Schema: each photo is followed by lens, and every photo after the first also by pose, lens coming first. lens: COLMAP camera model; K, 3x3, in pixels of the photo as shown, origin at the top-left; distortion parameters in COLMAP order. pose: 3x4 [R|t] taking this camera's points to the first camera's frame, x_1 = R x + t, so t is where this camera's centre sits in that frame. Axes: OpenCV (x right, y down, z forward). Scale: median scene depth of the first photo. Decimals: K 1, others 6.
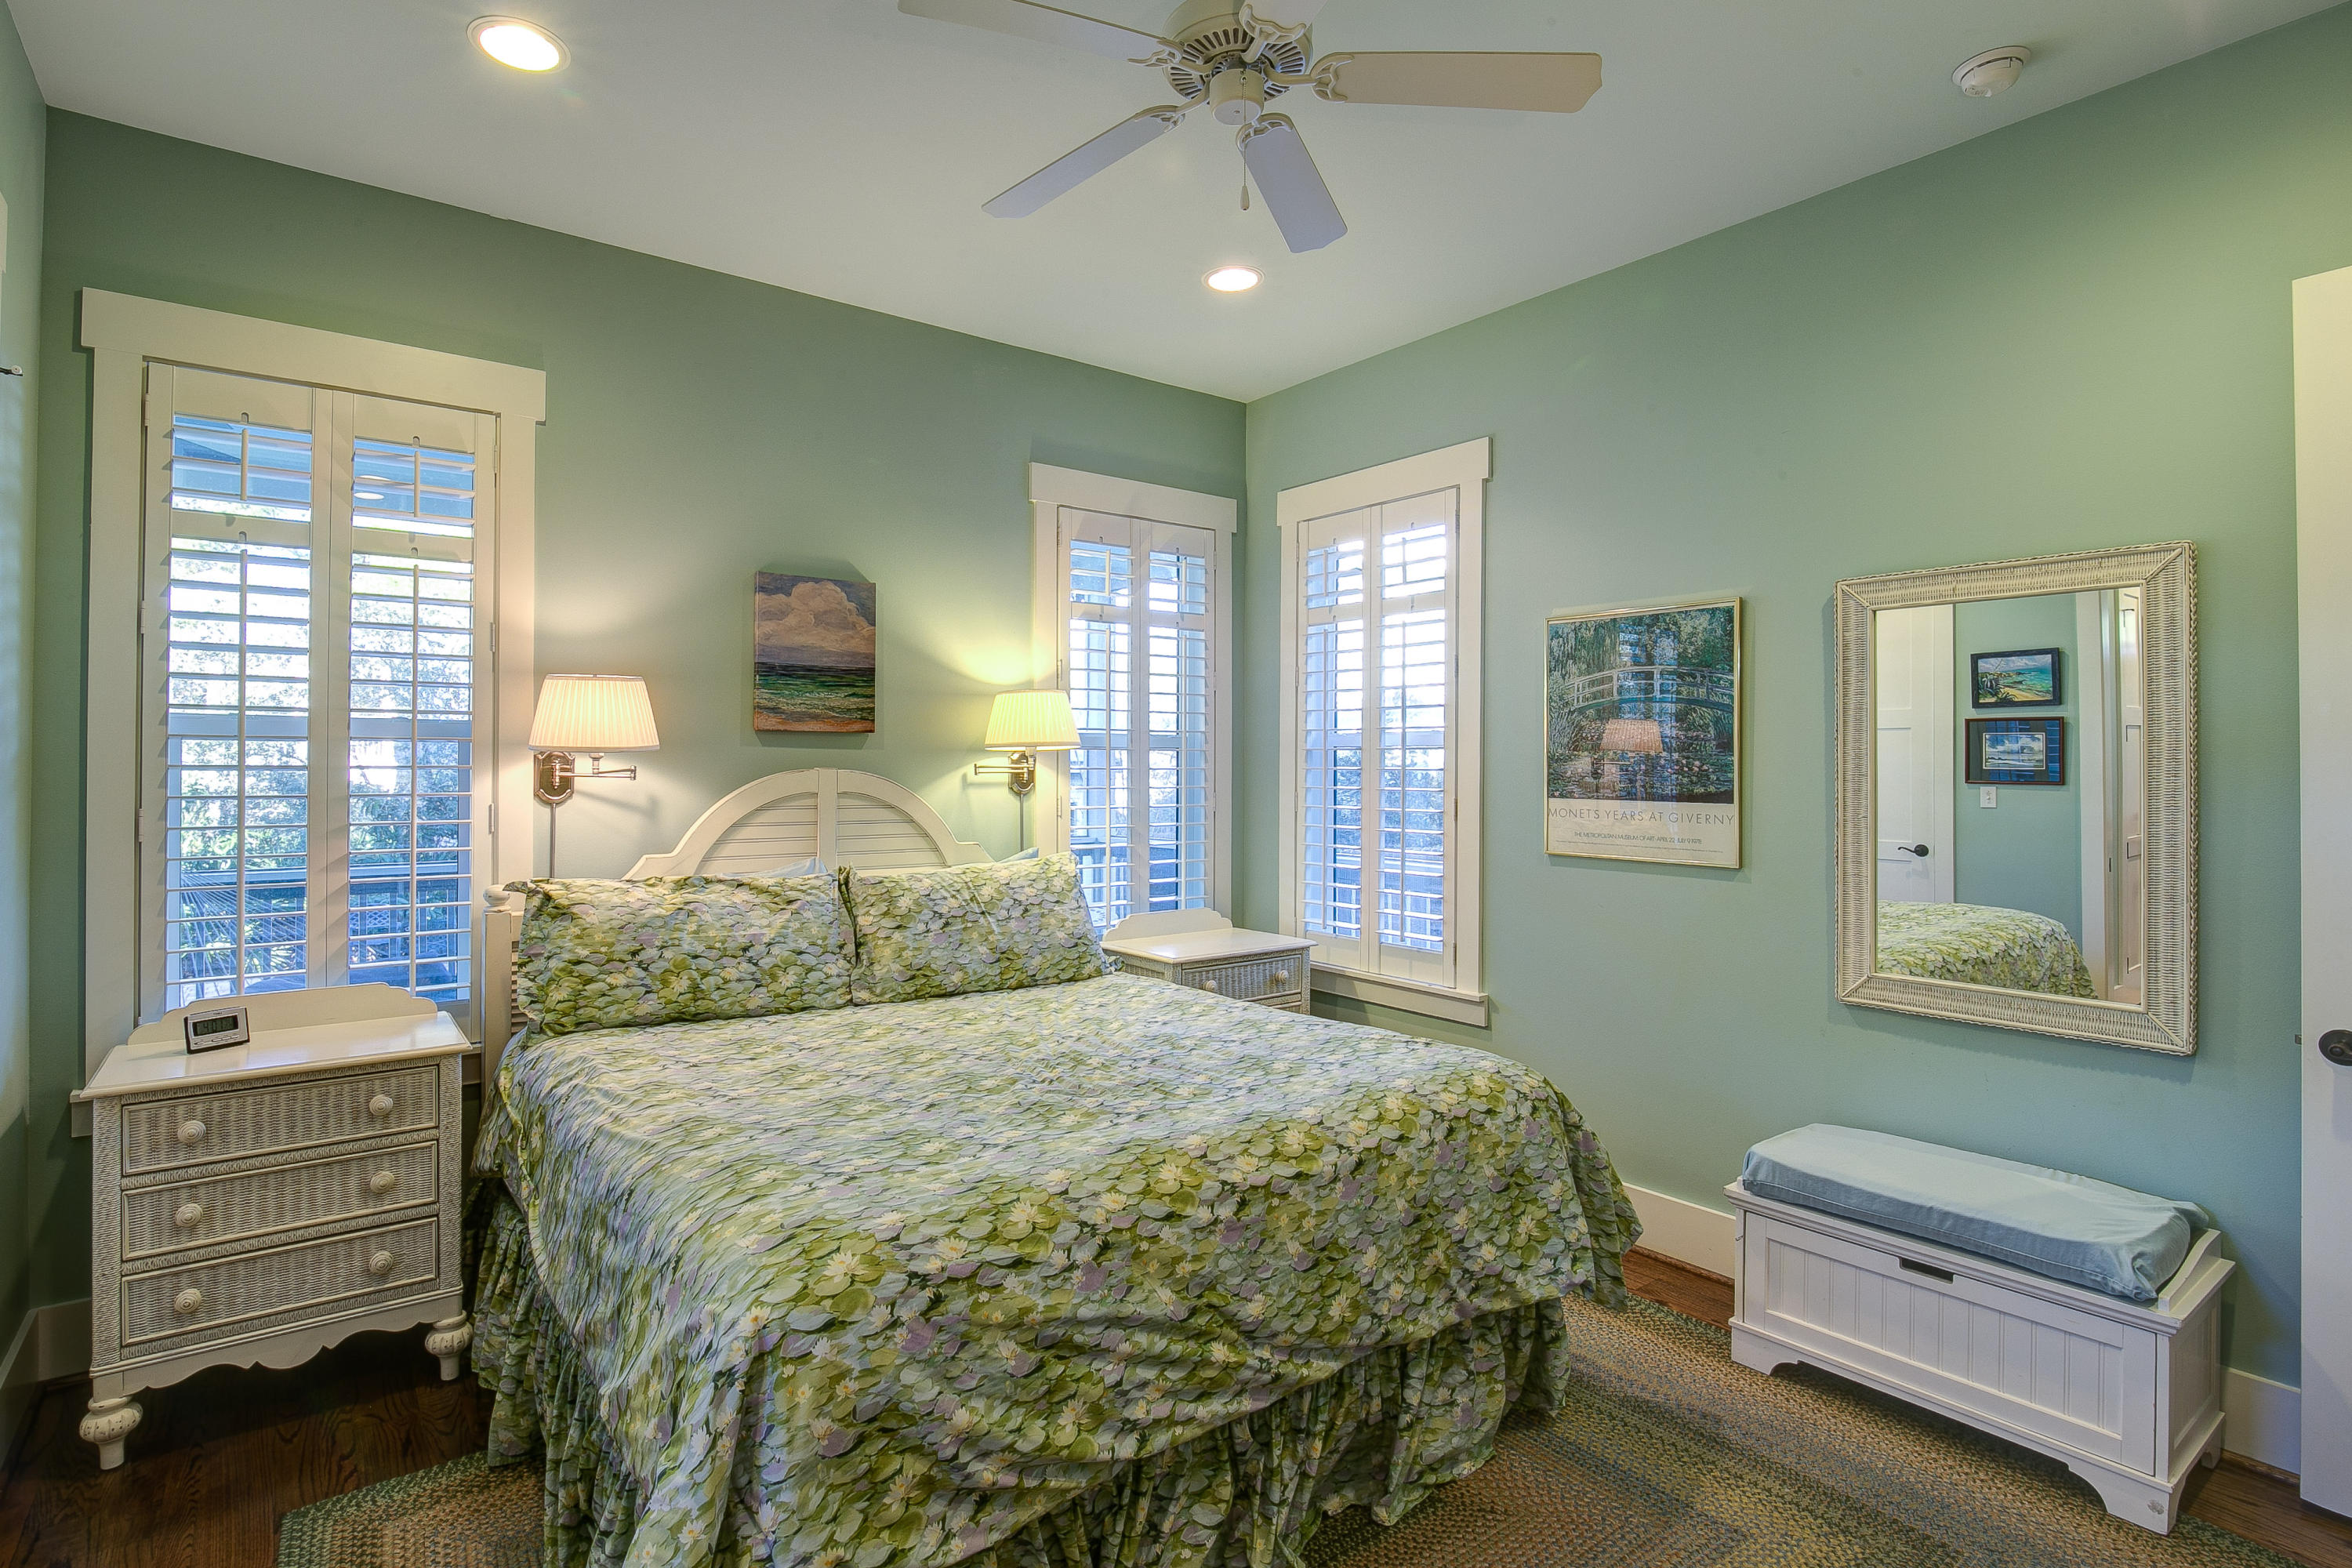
lens RADIAL K [[1117.6, 0, 1114.7], [0, 1117.6, 755.0], [0, 0, 1]] dist [-0.021417, 0.000551]
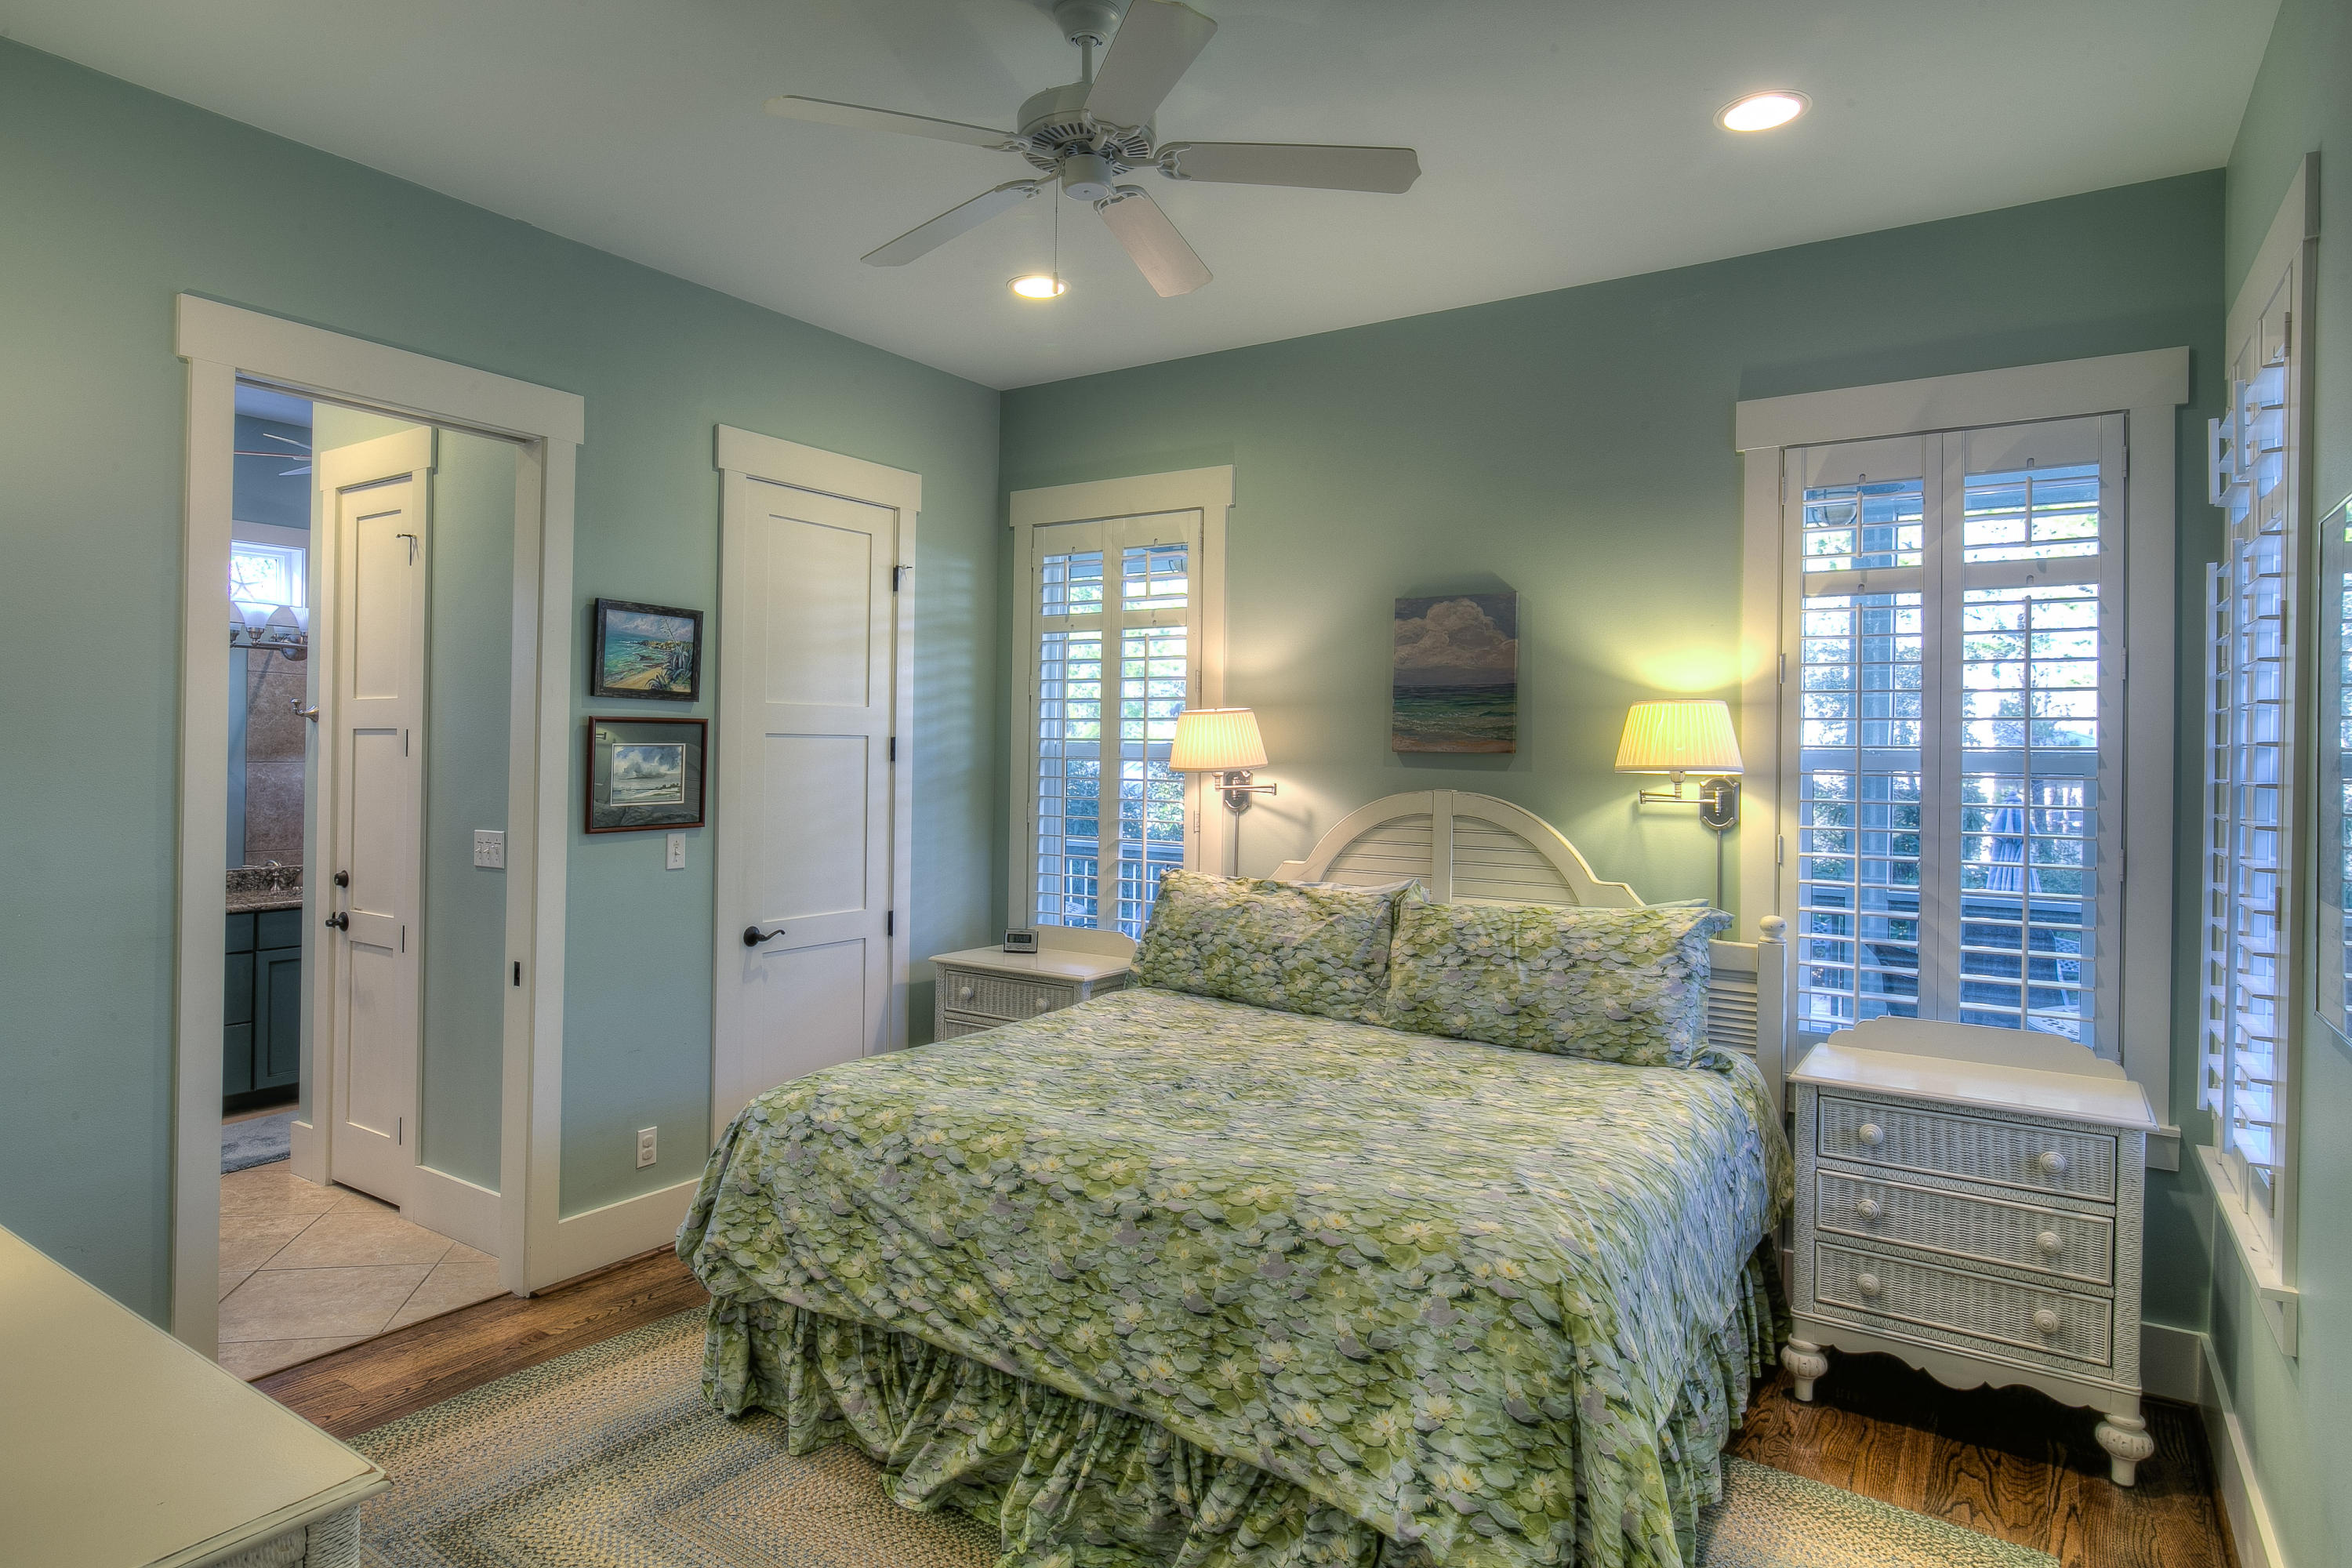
lens RADIAL K [[1311.6, 0, 1116.7], [0, 1311.6, 752.0], [0, 0, 1]] dist [-0.012912, -0.001513]
pose [[0.343977, 0.002530, -0.938975, 0.847751], [-0.006751, 0.999977, 0.000222, -0.023406], [0.938954, 0.006263, 0.343986, 0.388000]]
